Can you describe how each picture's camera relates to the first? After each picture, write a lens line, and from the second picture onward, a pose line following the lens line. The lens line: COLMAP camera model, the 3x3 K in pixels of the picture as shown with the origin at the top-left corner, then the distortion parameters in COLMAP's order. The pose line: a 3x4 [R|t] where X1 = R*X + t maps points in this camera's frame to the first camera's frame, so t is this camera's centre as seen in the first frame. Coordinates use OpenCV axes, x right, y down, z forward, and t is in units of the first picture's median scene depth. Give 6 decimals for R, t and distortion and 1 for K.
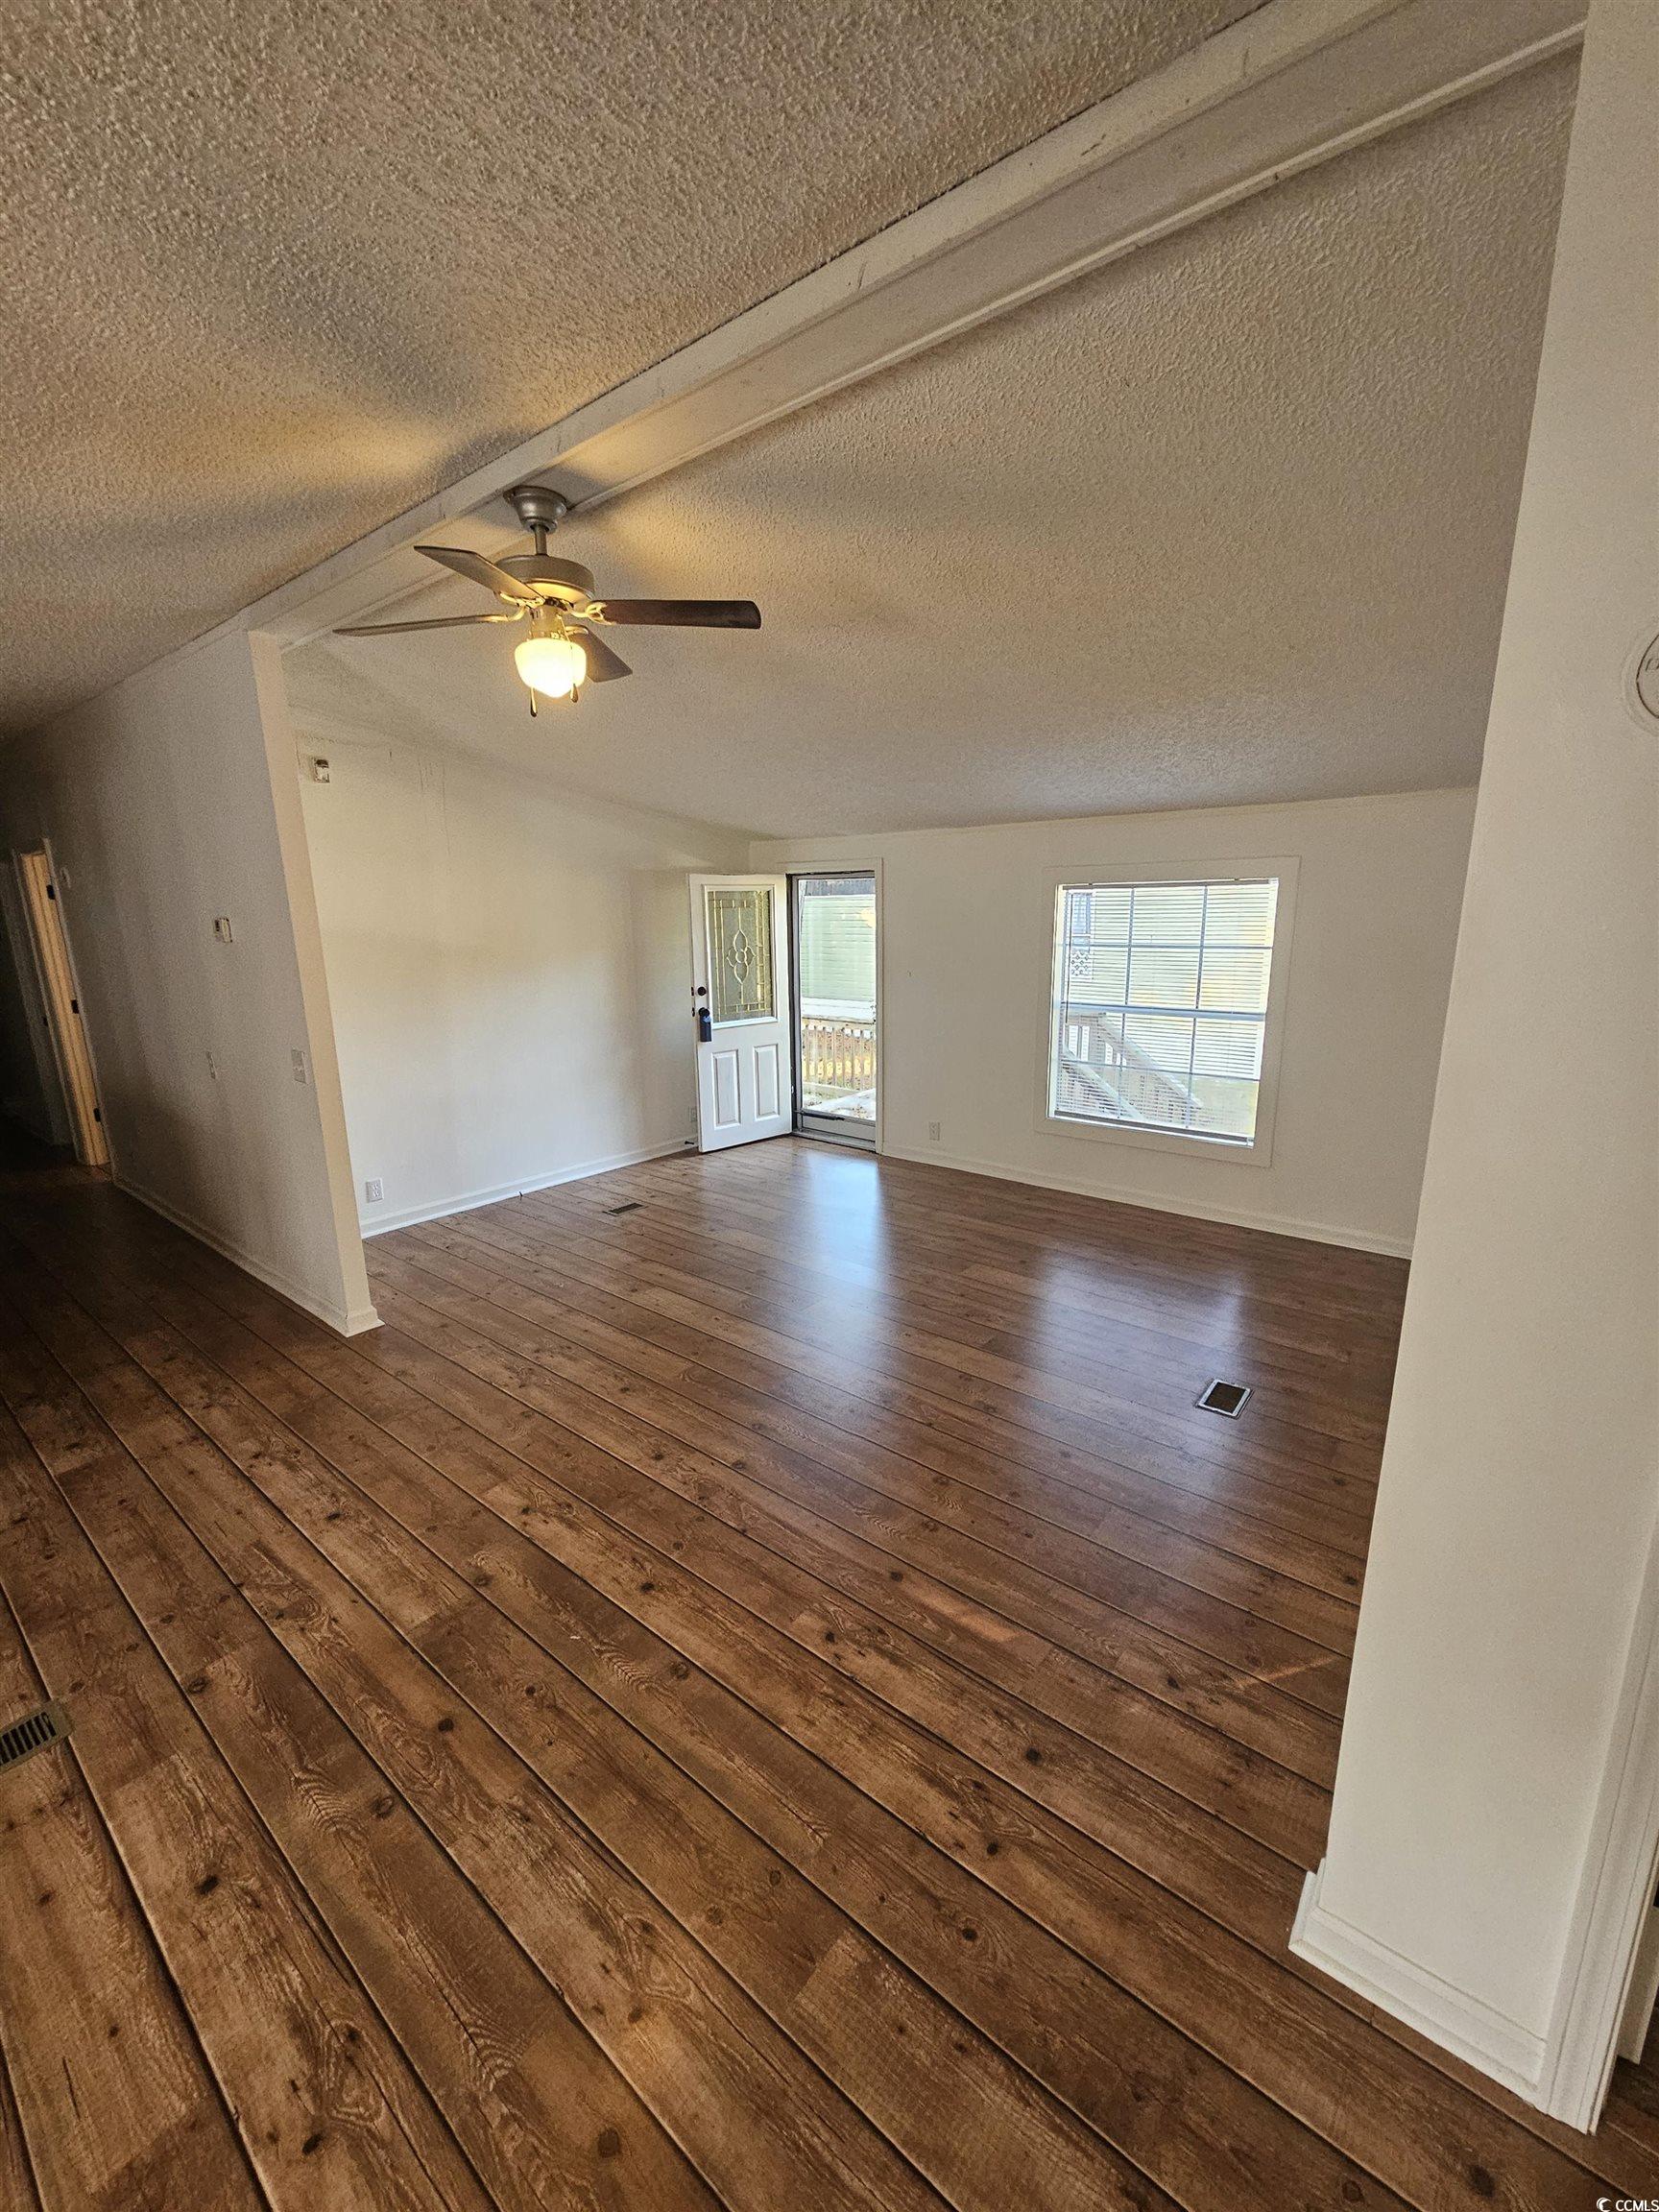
lens RADIAL K [[901.8, 0, 820.7], [0, 901.8, 1116.2], [0, 0, 1]] dist [0.000098, -0.001124]
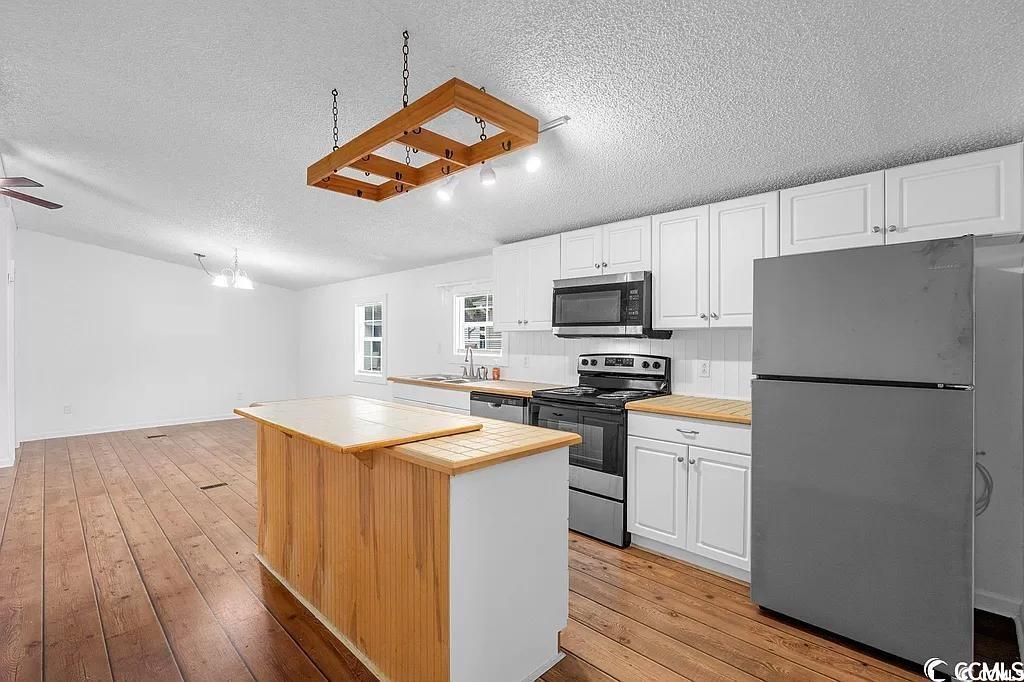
lens RADIAL K [[466.4, 0, 514.8], [0, 466.4, 340.5], [0, 0, 1]] dist [-0.015295, -0.000410]
pose [[-0.996643, 0.016882, 0.080105, -1.669693], [0.034708, 0.973346, 0.226700, -0.267503], [-0.074142, 0.228720, -0.970665, 1.890805]]
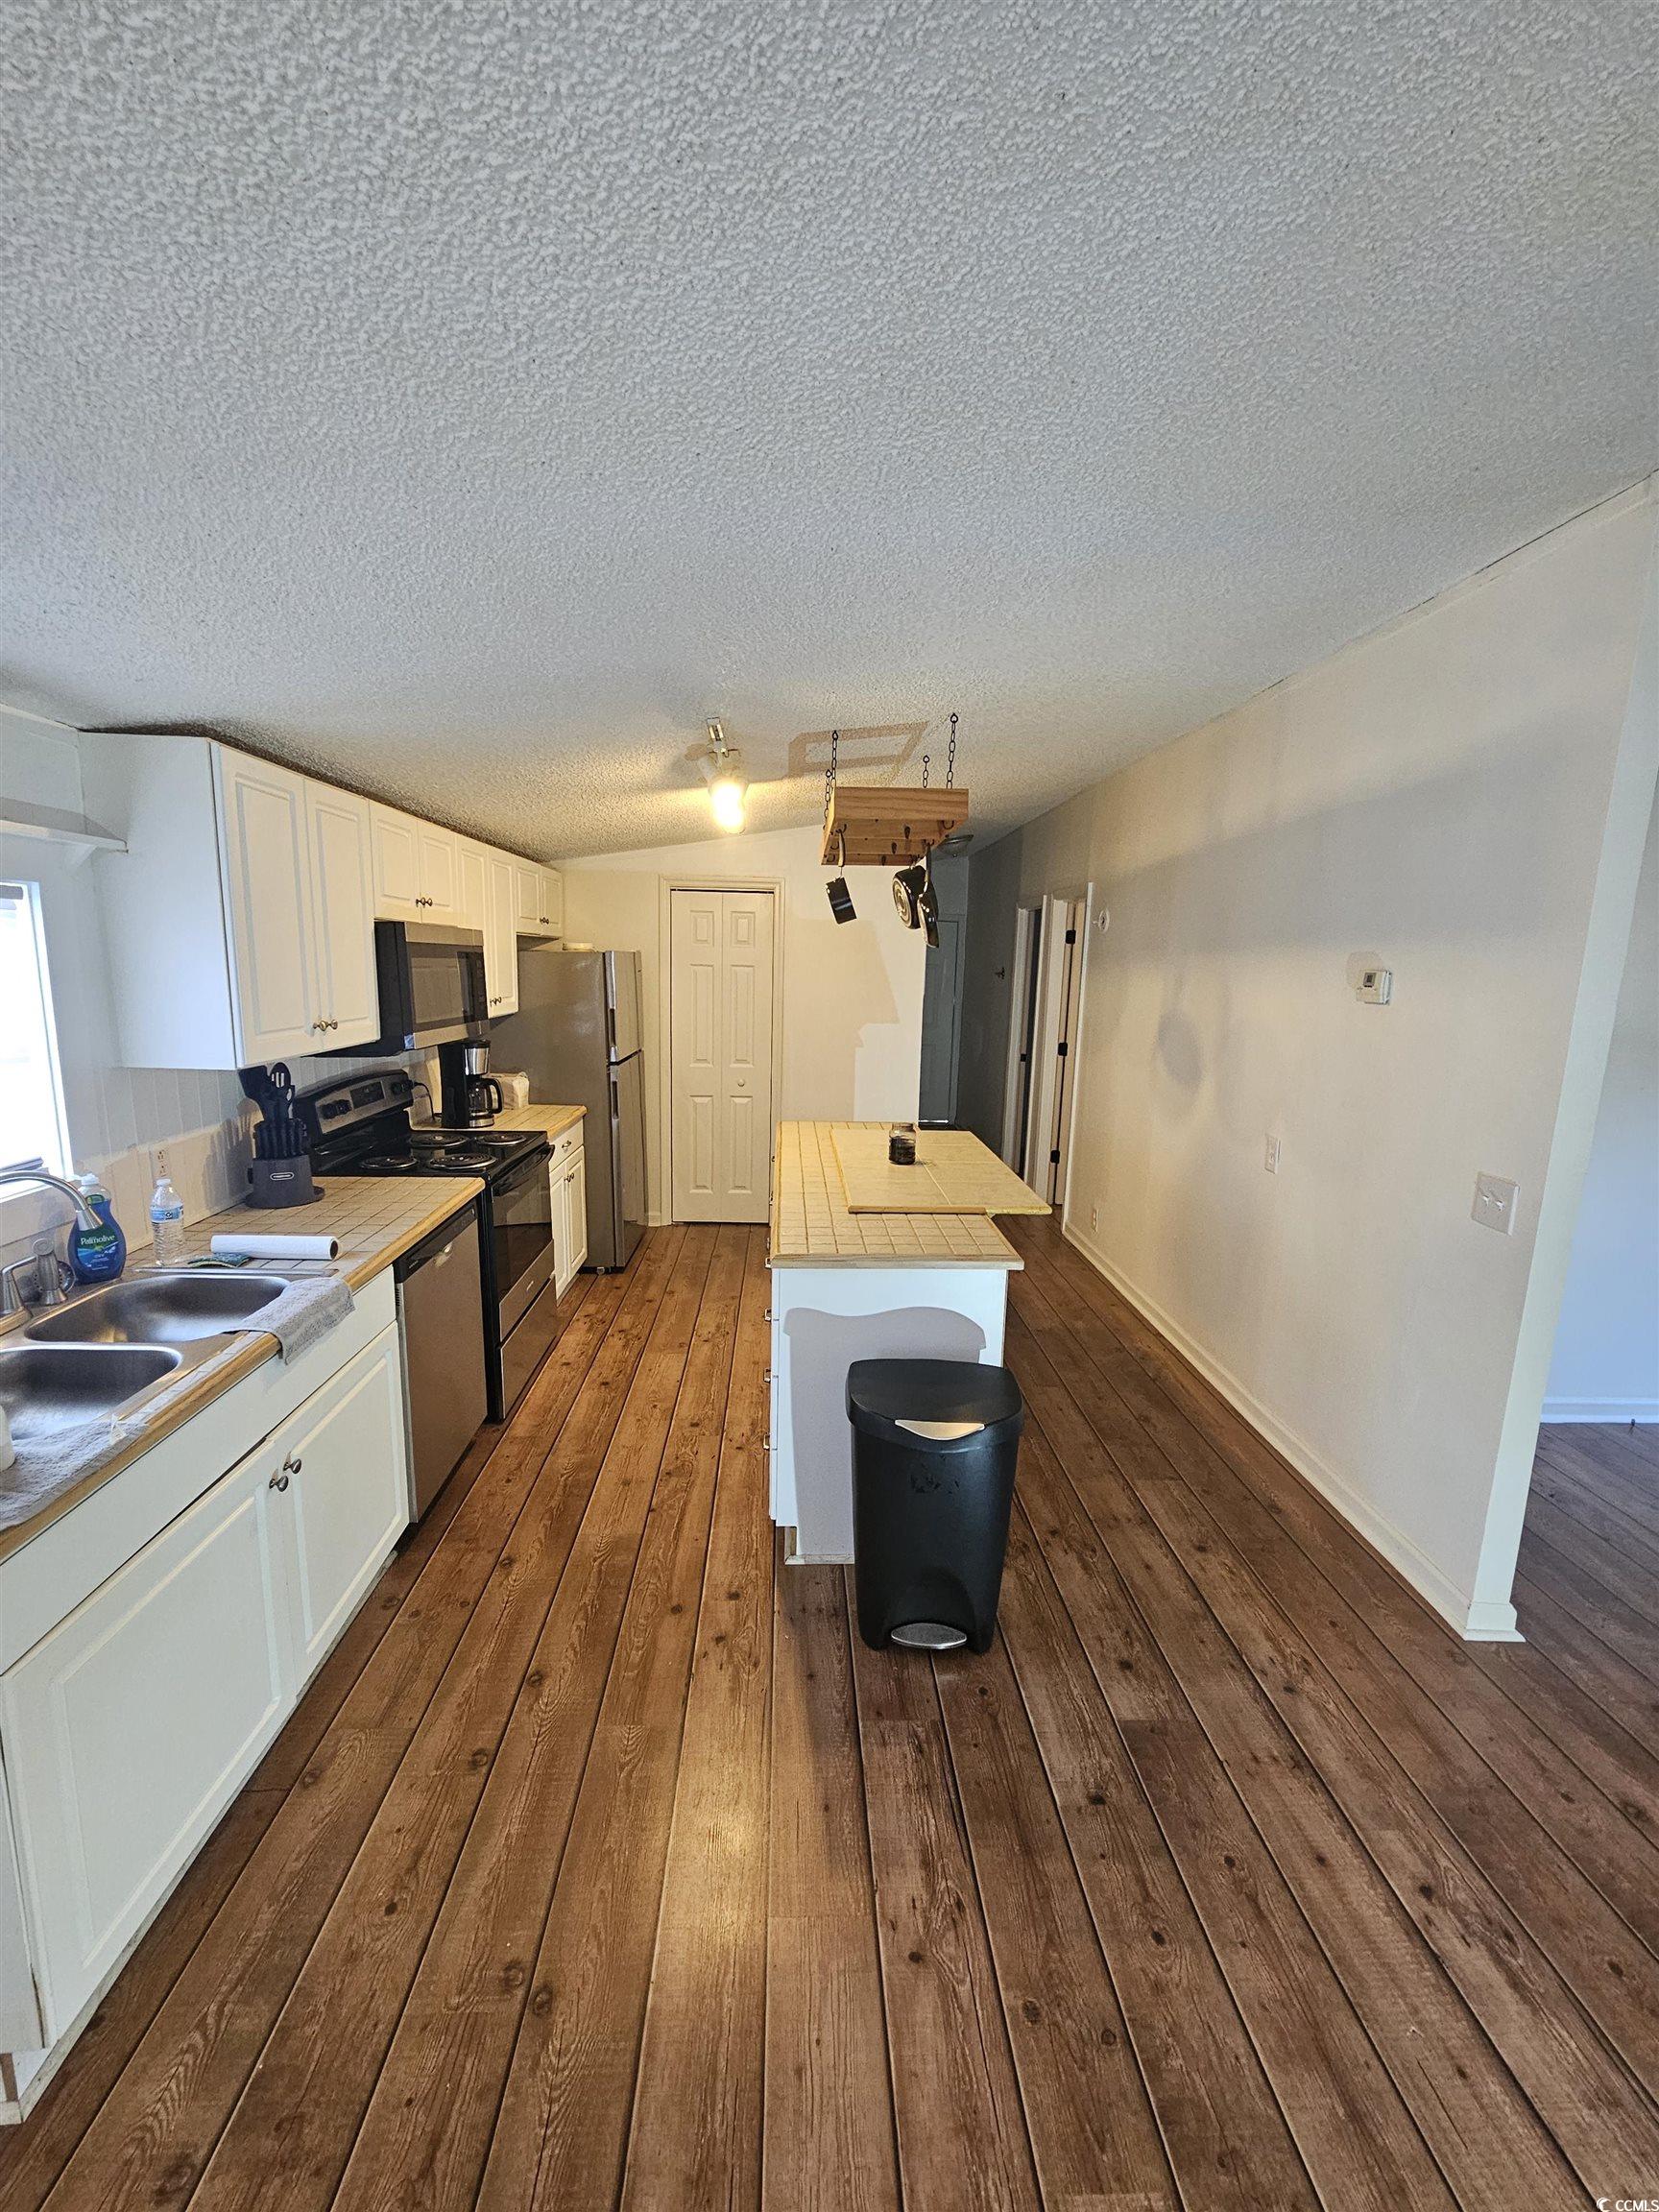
lens RADIAL K [[901.8, 0, 820.7], [0, 901.8, 1116.2], [0, 0, 1]] dist [0.000098, -0.001124]
pose [[0.665706, 0.161329, -0.728566, -0.558474], [-0.206180, 0.978108, 0.028195, -0.045946], [0.717165, 0.131446, 0.684395, 0.270488]]
